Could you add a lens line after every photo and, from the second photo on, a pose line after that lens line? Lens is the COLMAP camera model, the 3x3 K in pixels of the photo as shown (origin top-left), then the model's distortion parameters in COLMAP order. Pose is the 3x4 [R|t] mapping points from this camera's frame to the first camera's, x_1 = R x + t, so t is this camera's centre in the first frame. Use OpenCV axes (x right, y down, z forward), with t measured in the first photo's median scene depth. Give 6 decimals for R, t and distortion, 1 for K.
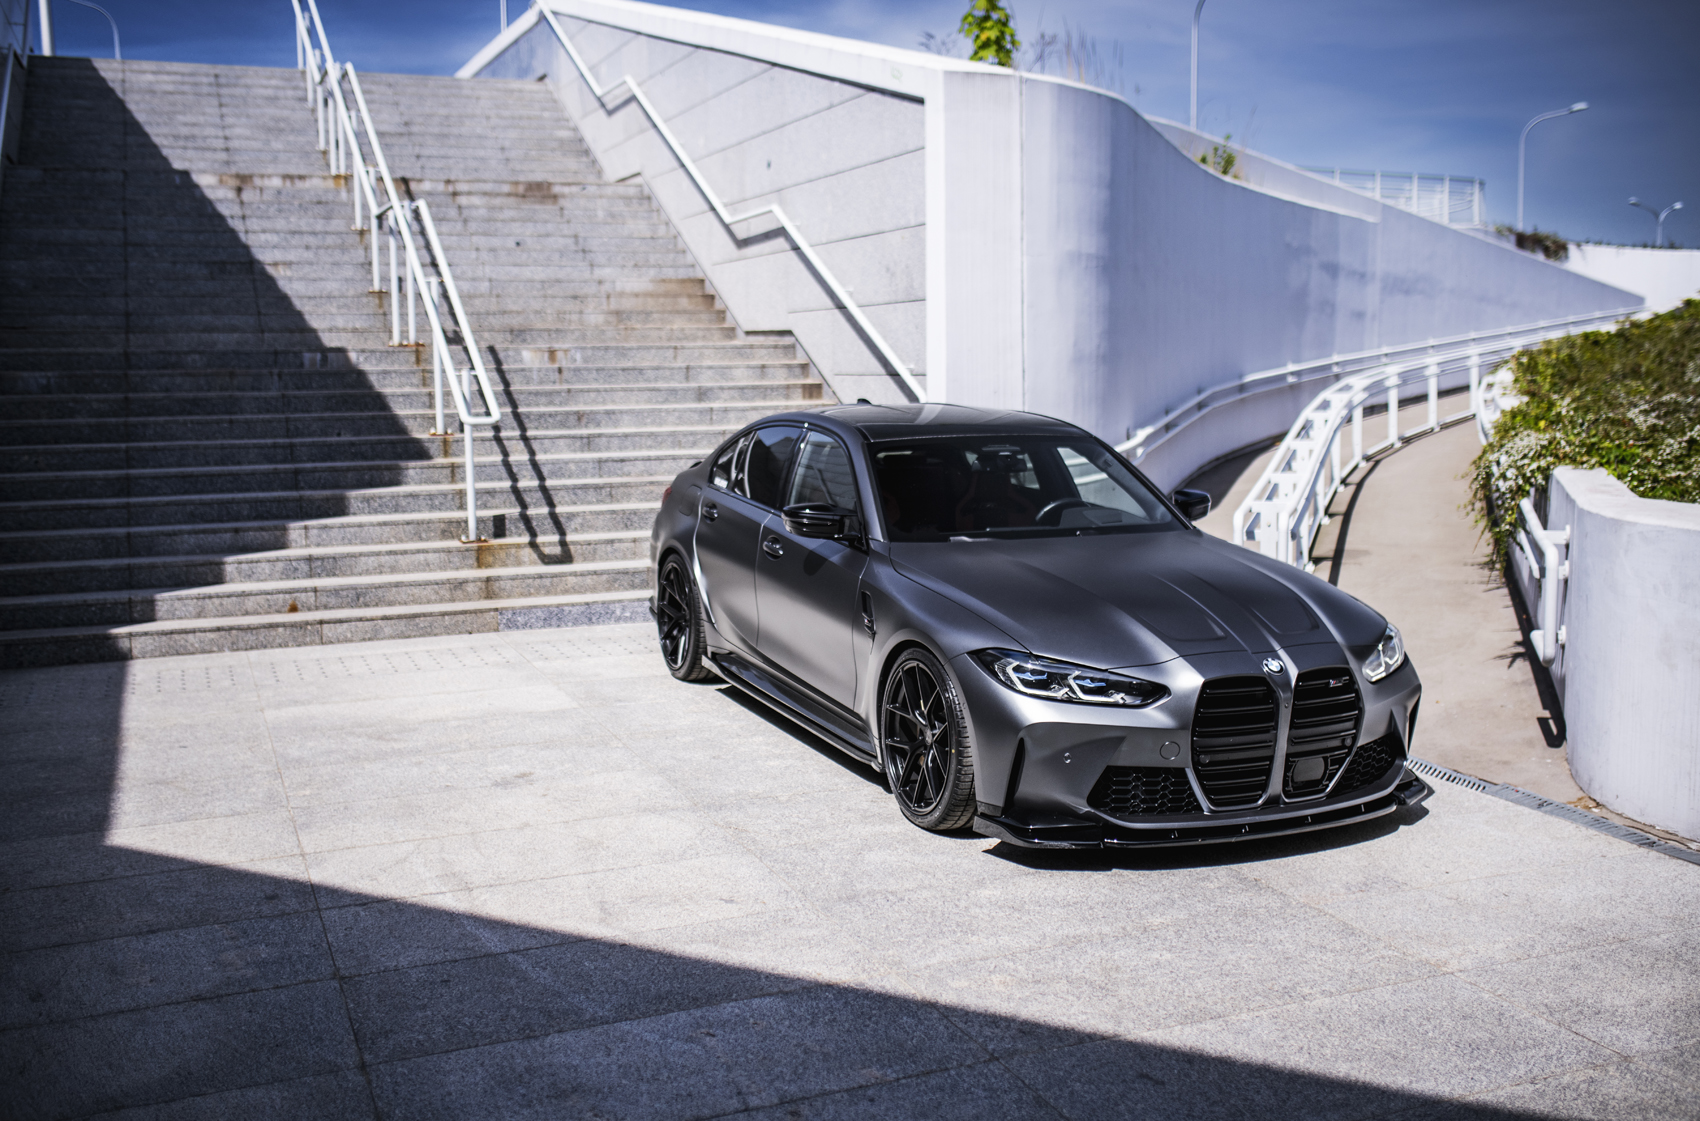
lens RADIAL K [[1654.9, 0, 854.9], [0, 1654.9, 544.6], [0, 0, 1]] dist [-0.065831, 0.101555]
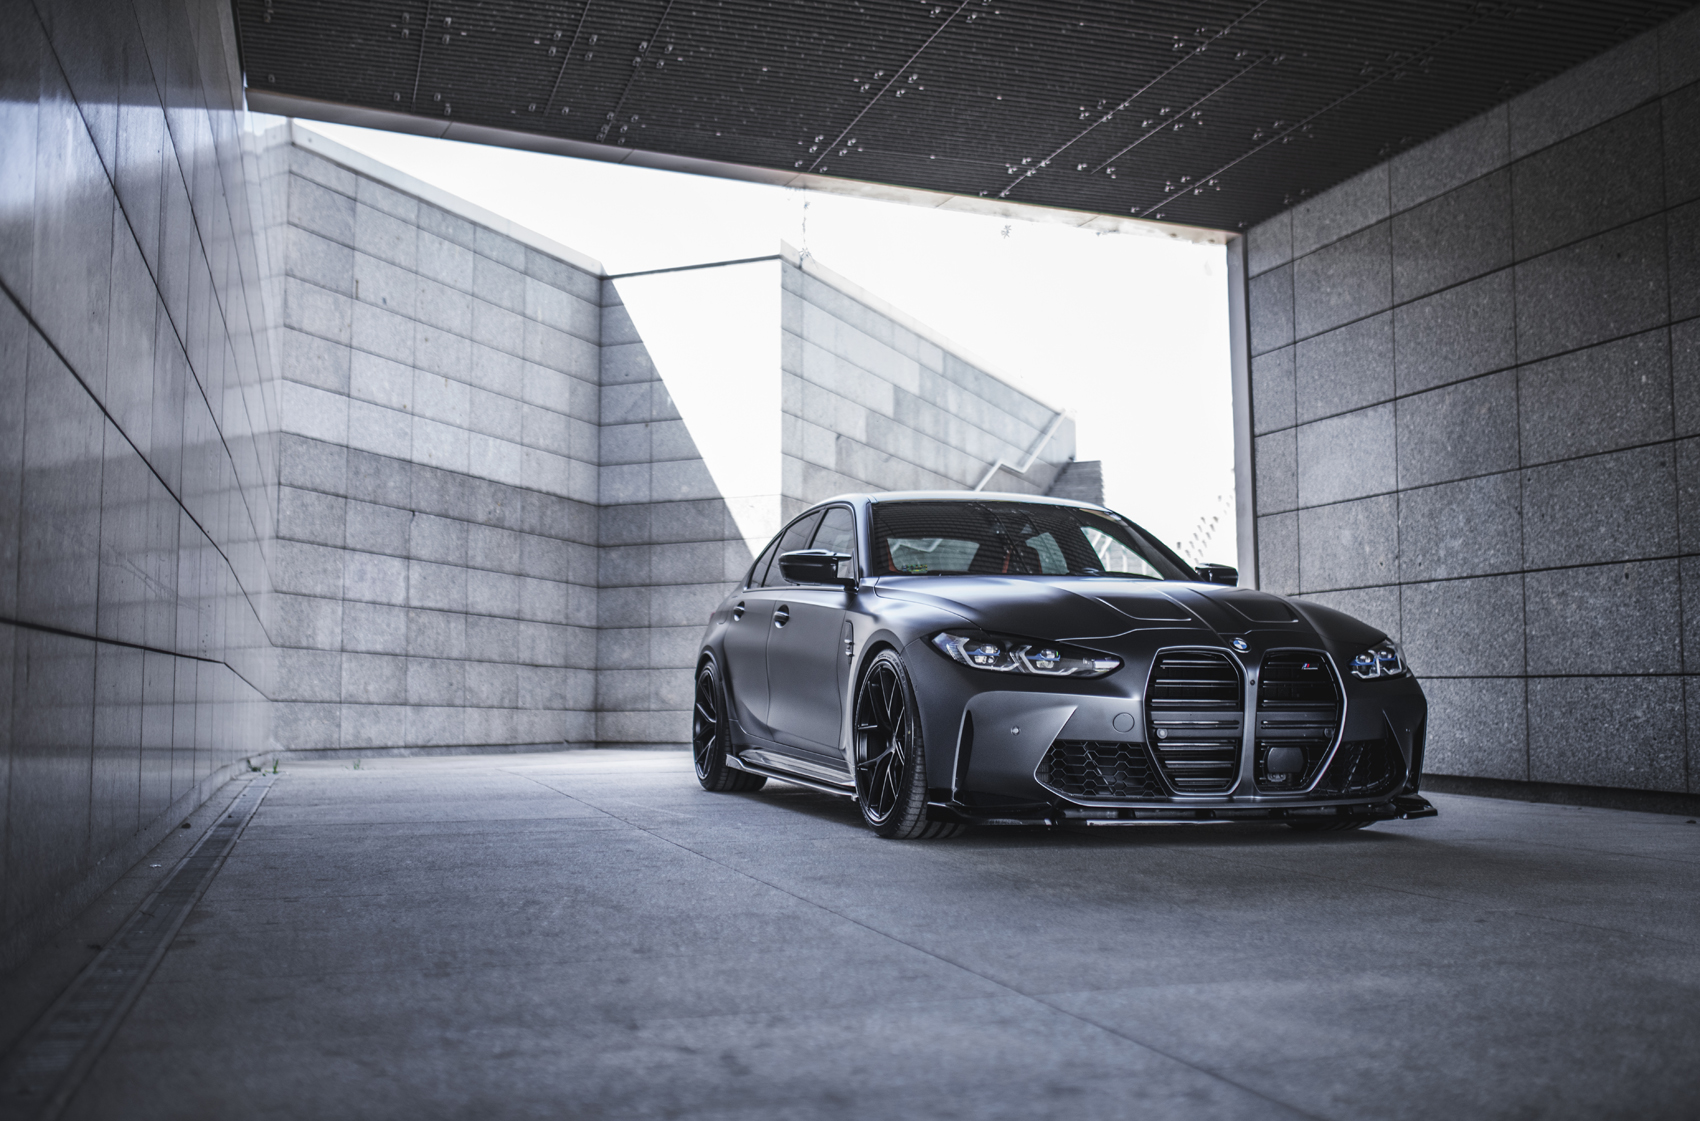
lens RADIAL K [[1721.1, 0, 850.4], [0, 1721.1, 557.4], [0, 0, 1]] dist [-0.061676, 0.093509]
pose [[0.692764, -0.070759, -0.717684, 0.945866], [-0.080591, 0.981345, -0.174548, 0.179398], [0.716647, 0.178759, 0.674138, -0.465214]]
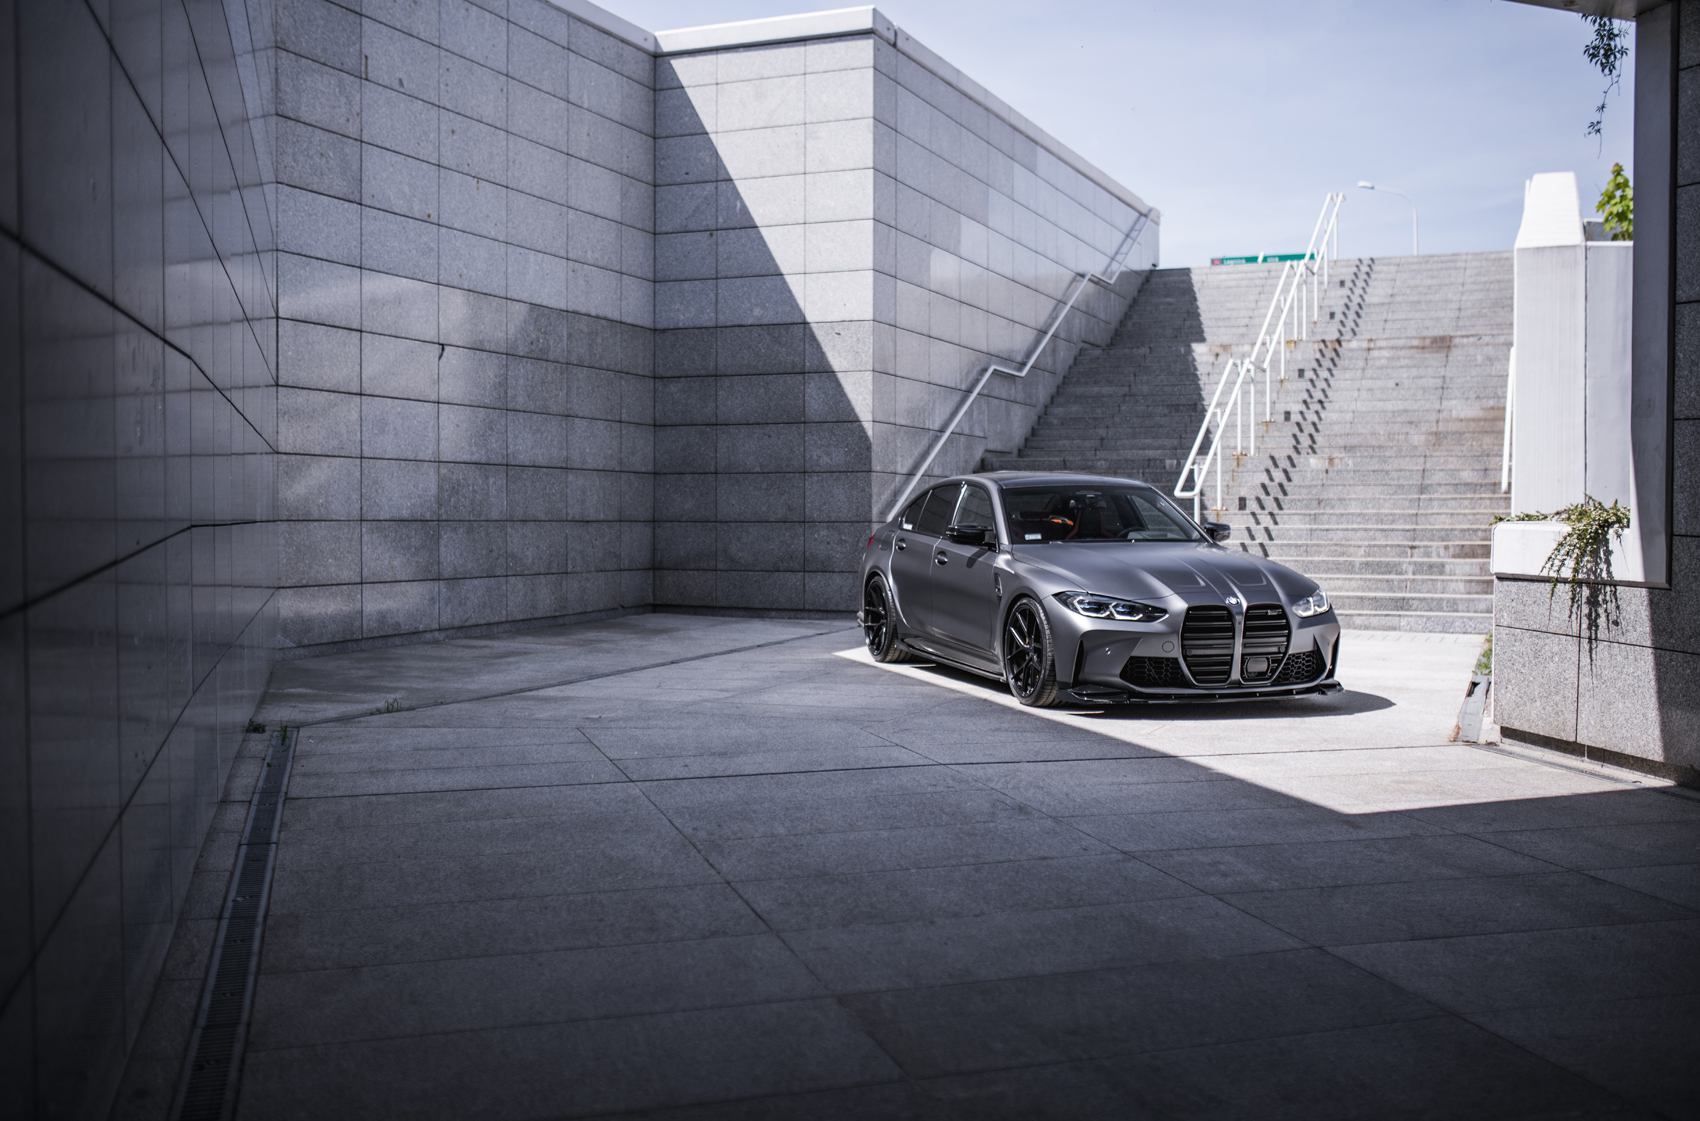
lens RADIAL K [[1672.3, 0, 859.9], [0, 1672.3, 569.0], [0, 0, 1]] dist [-0.065575, 0.105948]
pose [[0.699805, 0.033415, -0.713552, 0.655209], [-0.088187, 0.995305, -0.039878, 0.082786], [0.708869, 0.090833, 0.699467, -0.335340]]
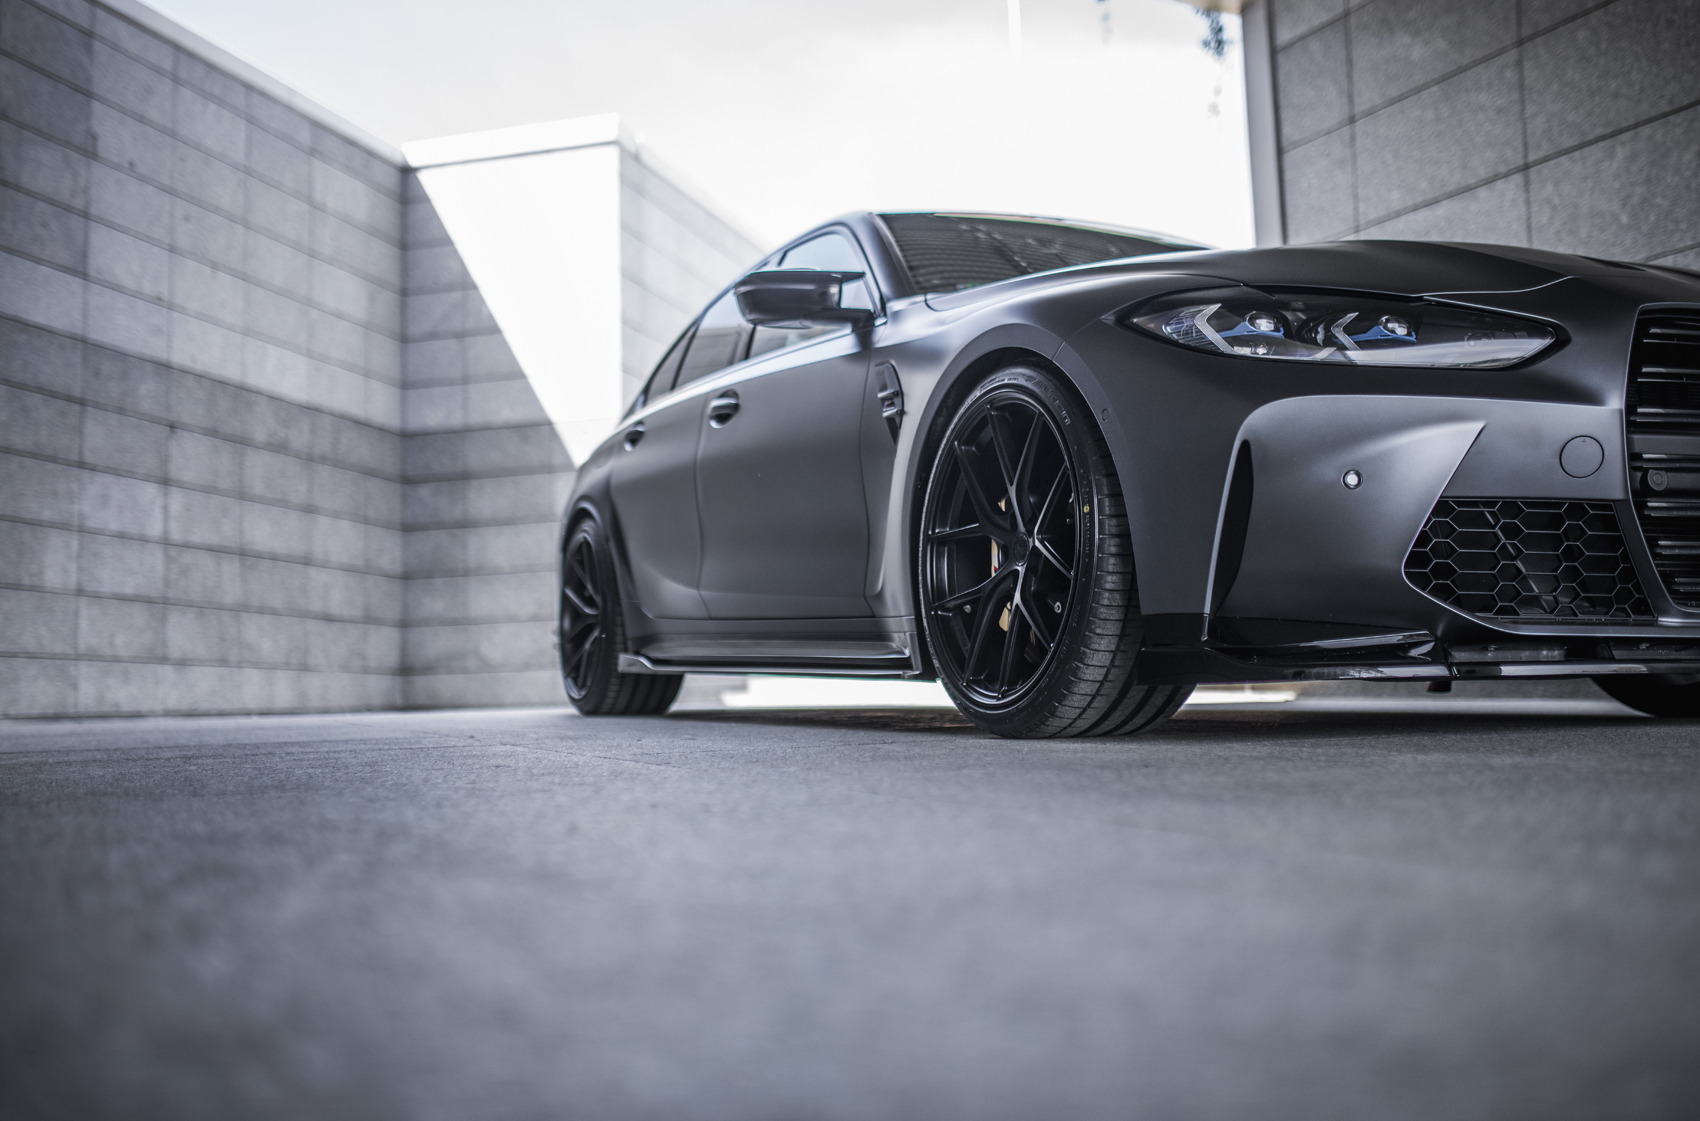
lens RADIAL K [[1691.2, 0, 859.7], [0, 1691.2, 557.5], [0, 0, 1]] dist [-0.065931, 0.104212]
pose [[0.773235, -0.075766, -0.629577, 0.714656], [-0.048589, 0.982838, -0.177955, 0.191246], [0.632255, 0.168192, 0.756284, -0.301561]]
